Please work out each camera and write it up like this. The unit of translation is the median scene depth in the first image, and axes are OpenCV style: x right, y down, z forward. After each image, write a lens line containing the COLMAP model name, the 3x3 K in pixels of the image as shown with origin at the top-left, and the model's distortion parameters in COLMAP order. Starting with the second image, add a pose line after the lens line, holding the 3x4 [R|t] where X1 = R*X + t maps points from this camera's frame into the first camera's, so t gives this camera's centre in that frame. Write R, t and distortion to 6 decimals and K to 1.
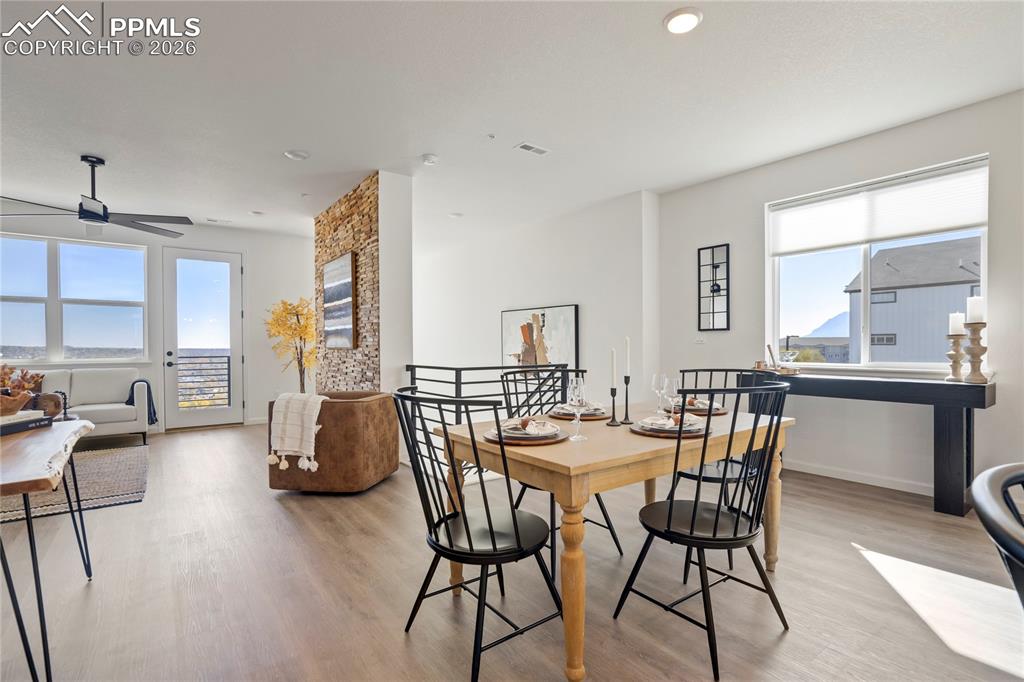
lens RADIAL K [[483.2, 0, 517.8], [0, 483.2, 350.8], [0, 0, 1]] dist [-0.046655, 0.022277]
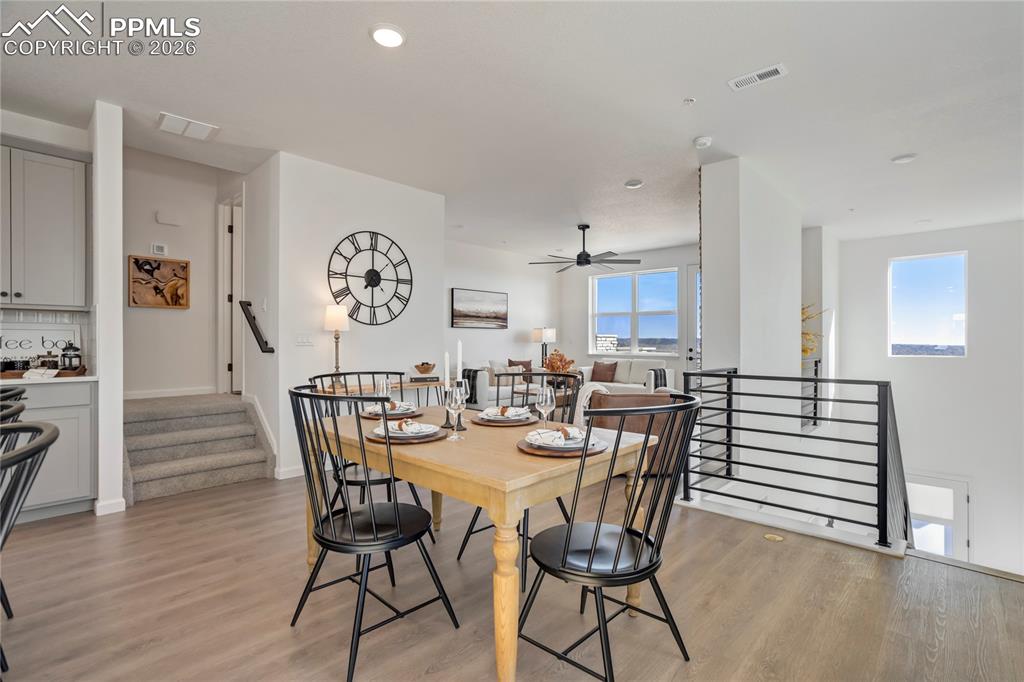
lens RADIAL K [[482.0, 0, 522.6], [0, 482.0, 339.3], [0, 0, 1]] dist [-0.034077, 0.017151]
pose [[0.174576, -0.000698, -0.984643, 0.586587], [-0.014955, 0.999883, -0.003360, -0.015273], [0.984530, 0.015312, 0.174545, 0.452904]]
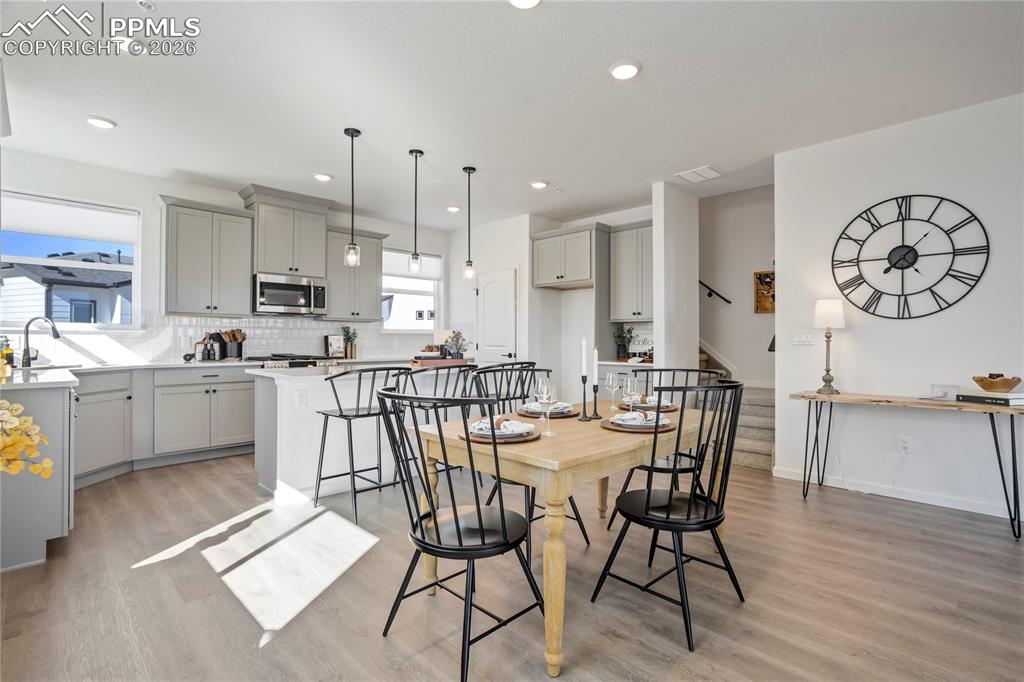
lens RADIAL K [[482.0, 0, 522.6], [0, 482.0, 339.3], [0, 0, 1]] dist [-0.034077, 0.017151]
pose [[-0.989171, 0.002382, -0.146746, 0.252562], [0.000794, 0.999941, 0.010875, -0.020231], [0.146763, 0.010640, -0.989114, 0.974784]]
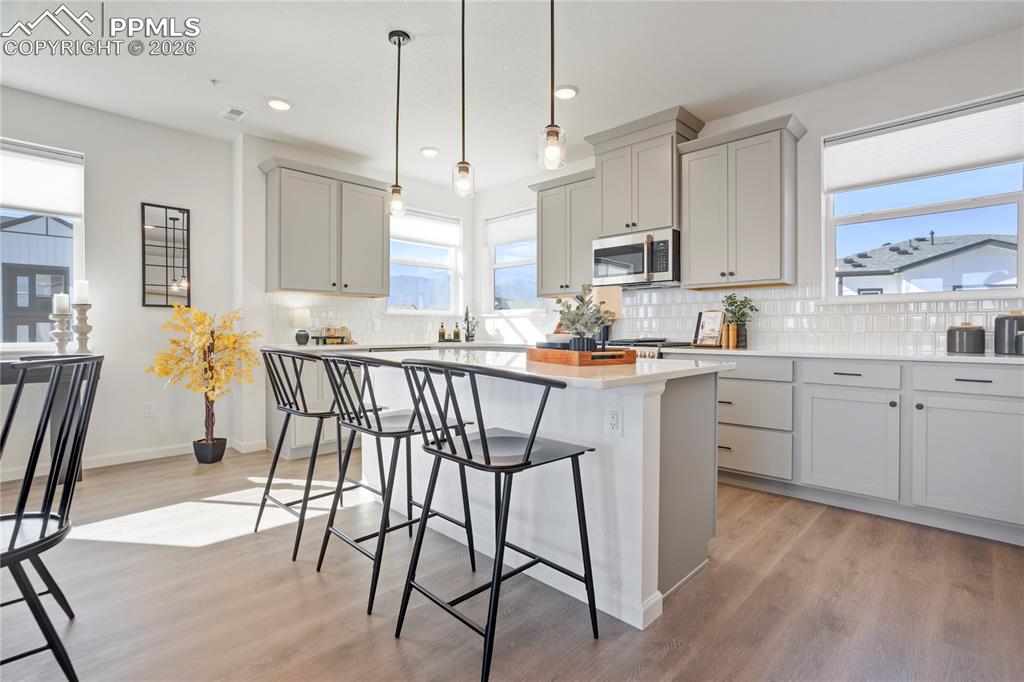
lens RADIAL K [[489.9, 0, 523.5], [0, 489.9, 337.7], [0, 0, 1]] dist [-0.034358, 0.015926]
pose [[-0.149983, -0.010134, 0.988637, -0.205126], [0.012118, 0.999854, 0.012087, 0.012712], [-0.988614, 0.013793, -0.149838, 0.095565]]
